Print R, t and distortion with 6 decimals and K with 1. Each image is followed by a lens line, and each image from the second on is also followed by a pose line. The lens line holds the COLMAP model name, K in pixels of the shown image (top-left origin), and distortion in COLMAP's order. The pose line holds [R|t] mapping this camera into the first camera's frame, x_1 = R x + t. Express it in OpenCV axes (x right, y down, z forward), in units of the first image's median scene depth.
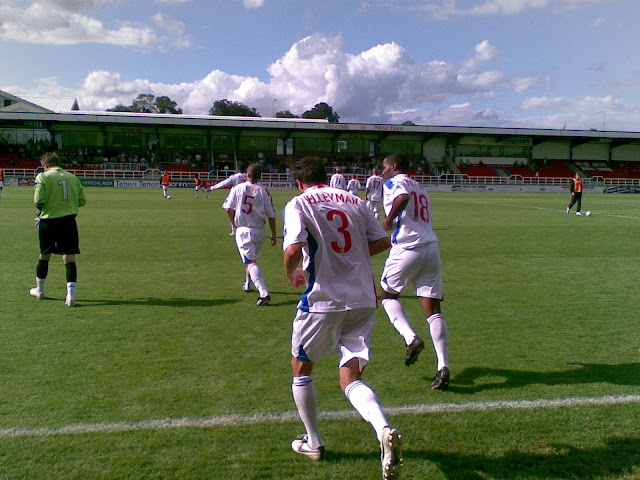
lens RADIAL K [[641.5, 0, 319.5], [0, 641.5, 248.1], [0, 0, 1]] dist [0.059068, -0.179833]
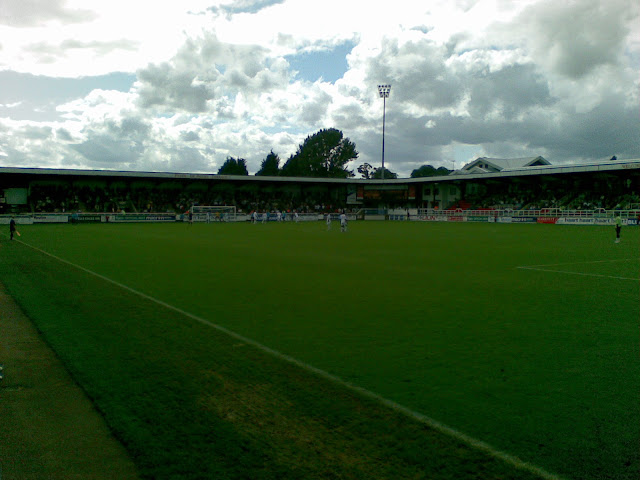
lens RADIAL K [[641.5, 0, 319.5], [0, 641.5, 248.1], [0, 0, 1]] dist [0.059068, -0.179833]
pose [[0.305648, 0.040023, -0.951303, 0.838751], [-0.099410, 0.994997, 0.009921, -0.011987], [0.946941, 0.091537, 0.308097, 0.183587]]
